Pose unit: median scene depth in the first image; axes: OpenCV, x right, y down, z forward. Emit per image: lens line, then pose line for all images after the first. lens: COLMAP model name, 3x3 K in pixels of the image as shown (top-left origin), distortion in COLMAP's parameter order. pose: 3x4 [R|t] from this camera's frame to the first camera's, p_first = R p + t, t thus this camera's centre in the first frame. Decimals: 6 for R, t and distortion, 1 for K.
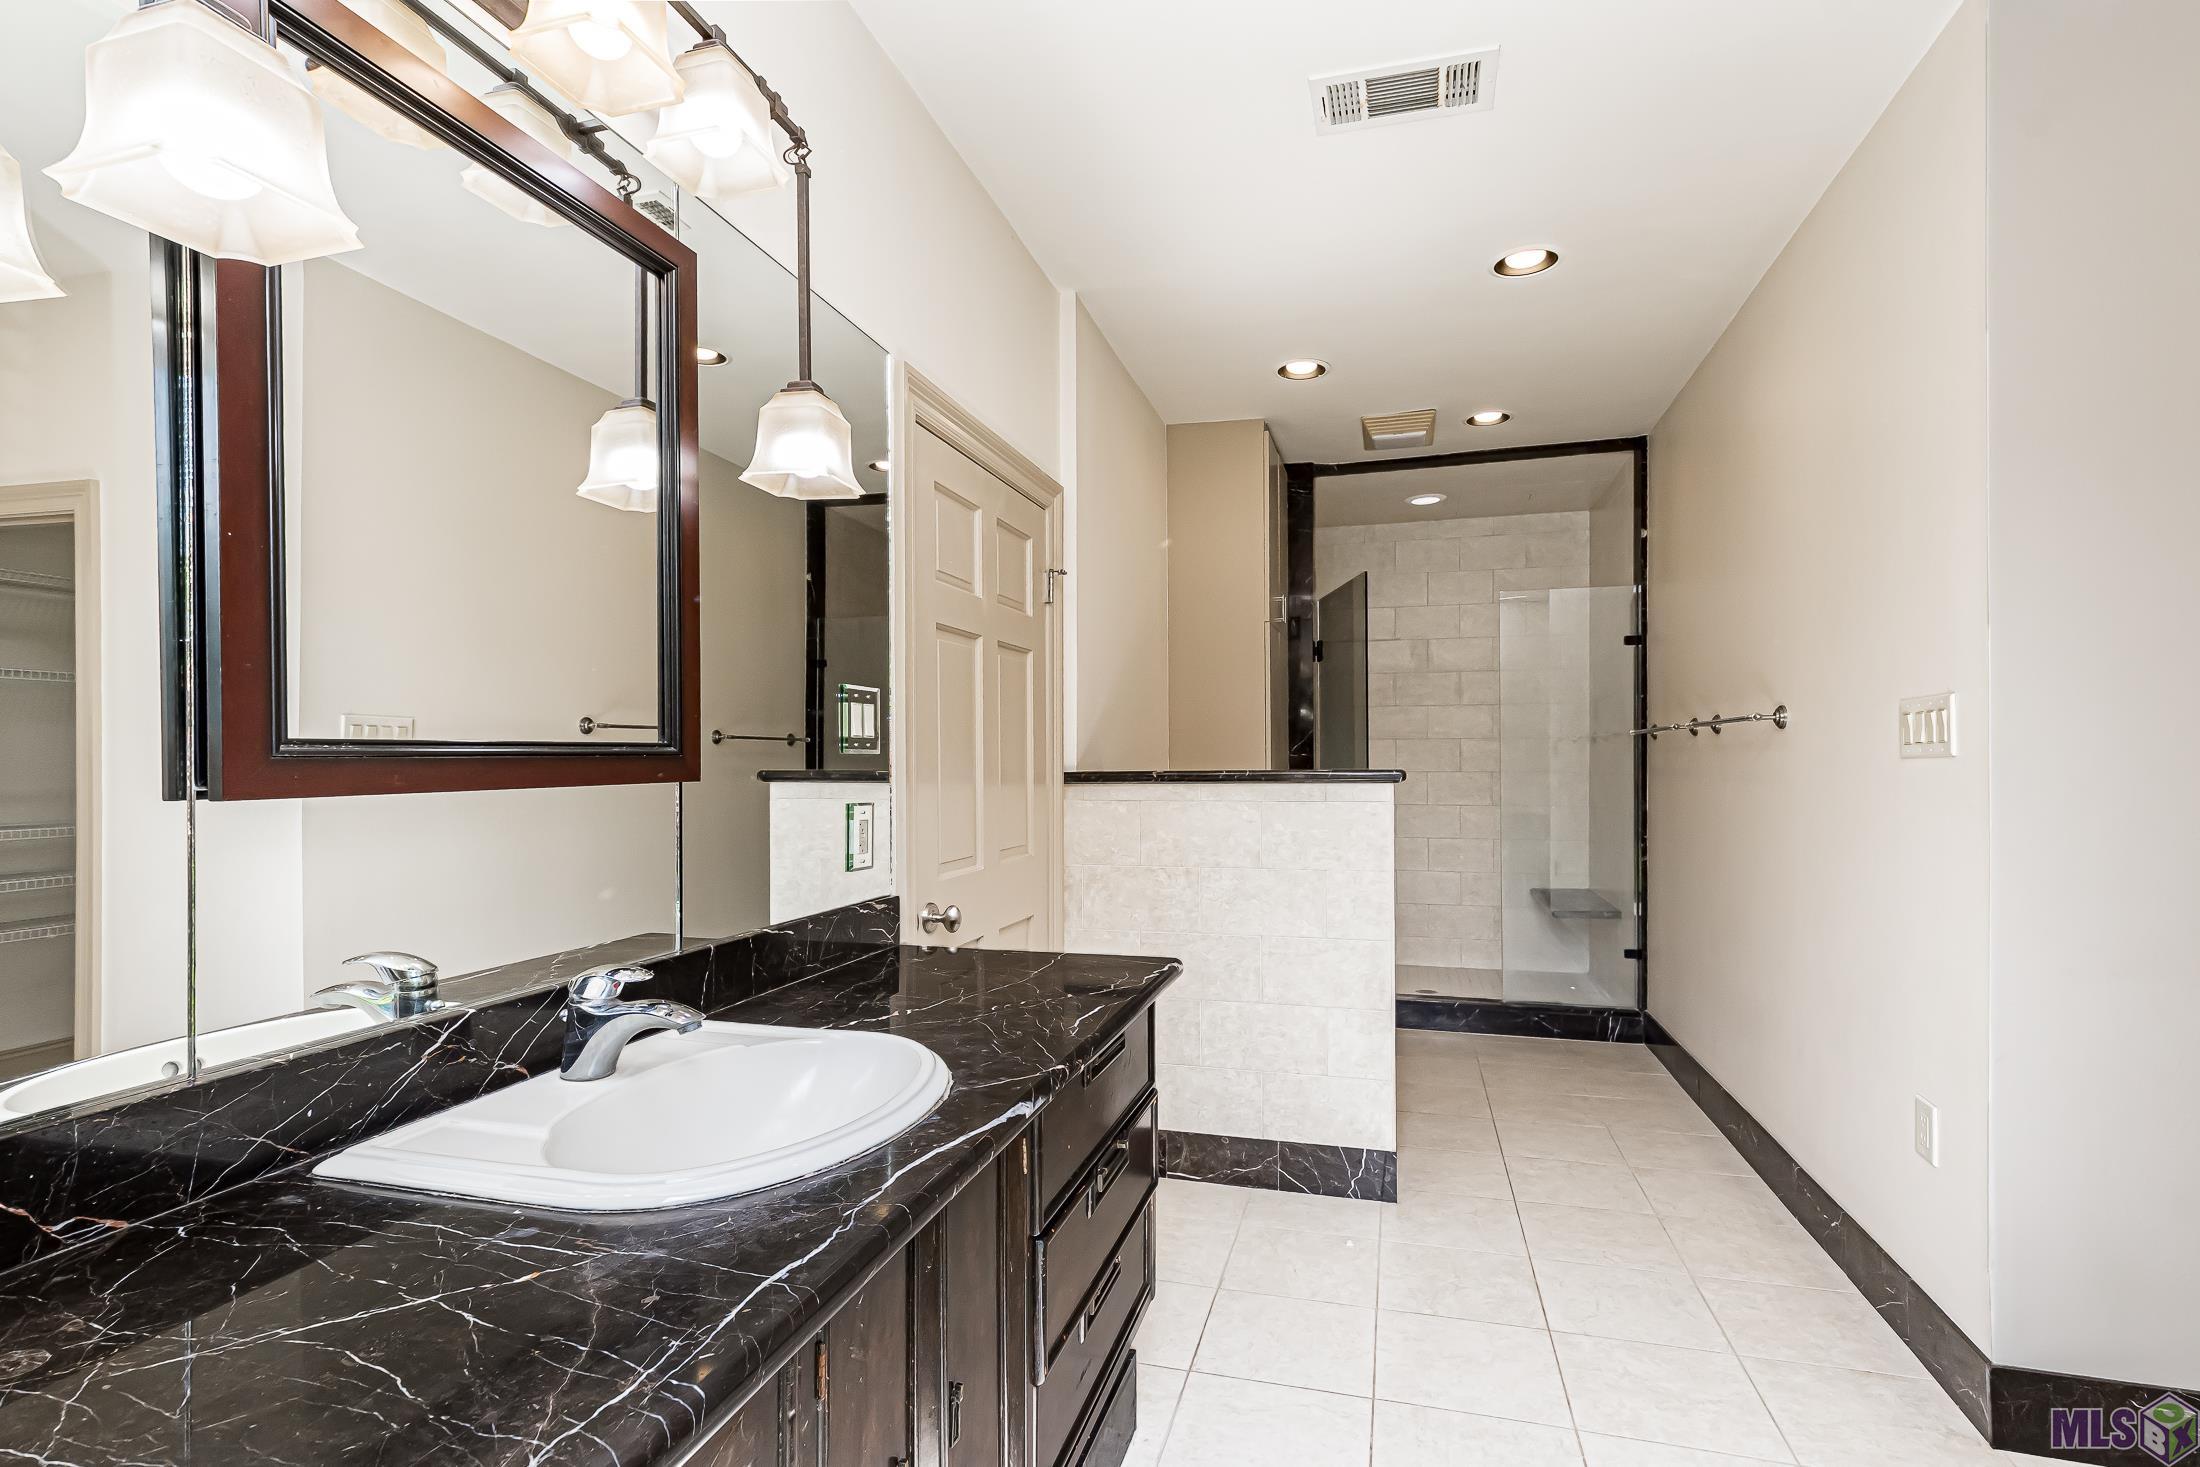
lens RADIAL K [[1099.4, 0, 1107.8], [0, 1099.4, 746.8], [0, 0, 1]] dist [-0.025994, 0.001935]
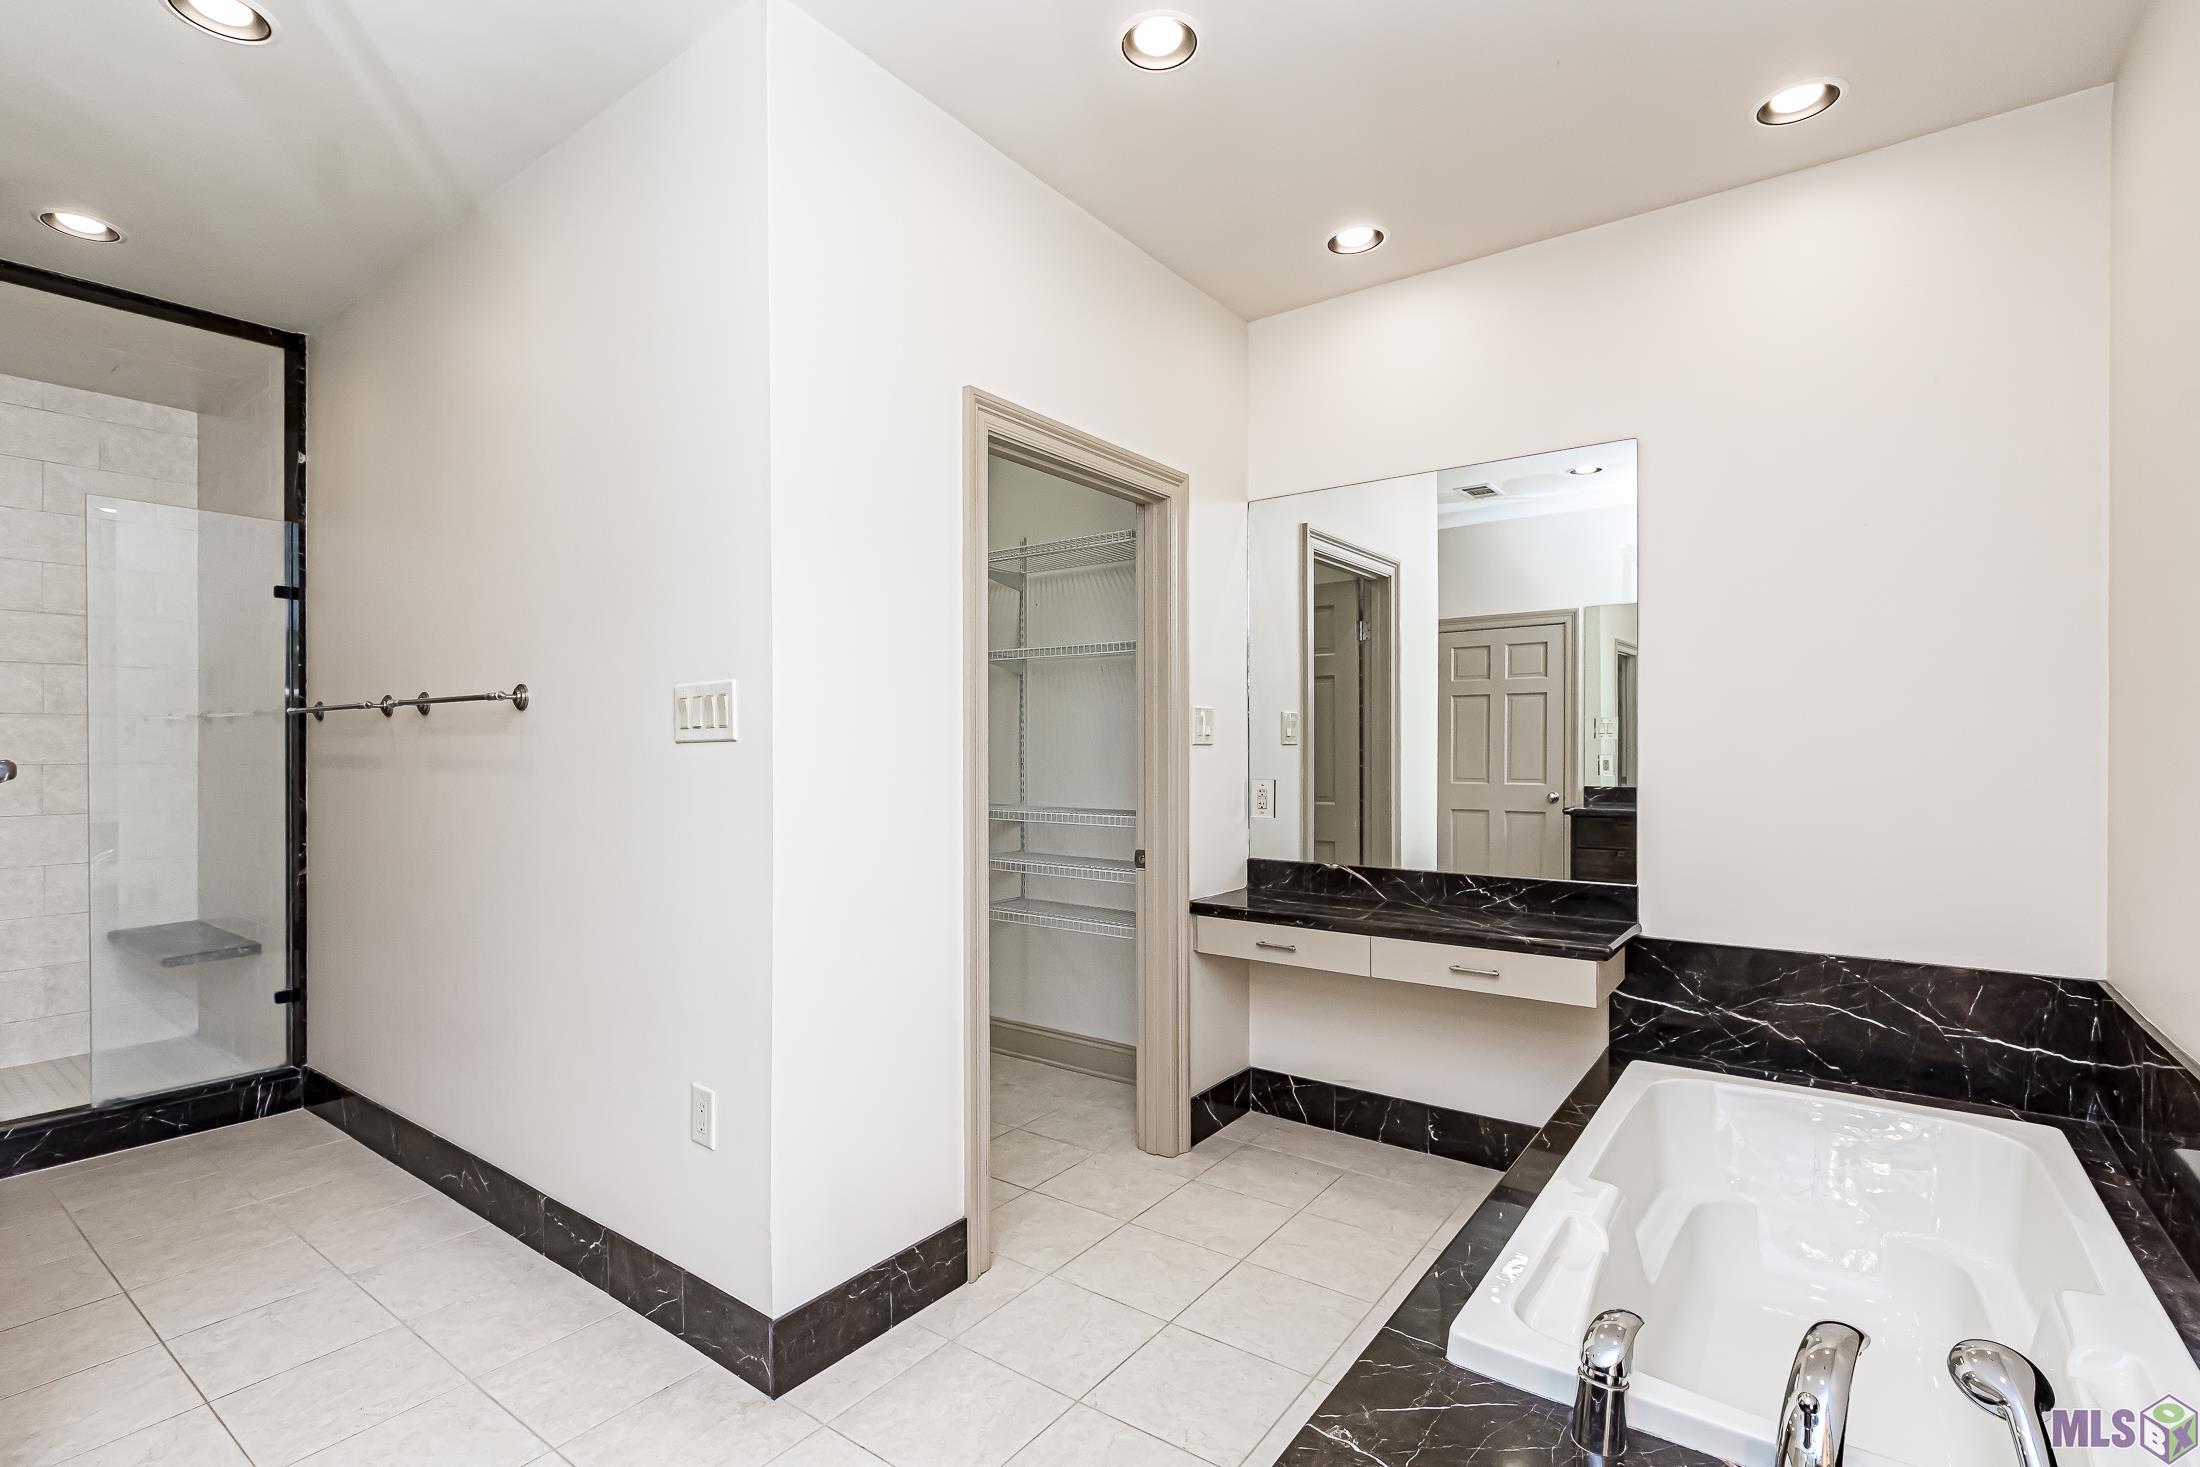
lens RADIAL K [[1099.4, 0, 1086.3], [0, 1099.4, 750.3], [0, 0, 1]] dist [-0.025994, 0.001935]
pose [[0.357673, -0.000997, 0.933847, -0.035375], [-0.008657, 0.999953, 0.004383, 0.006369], [-0.933807, -0.009652, 0.357647, 0.198187]]
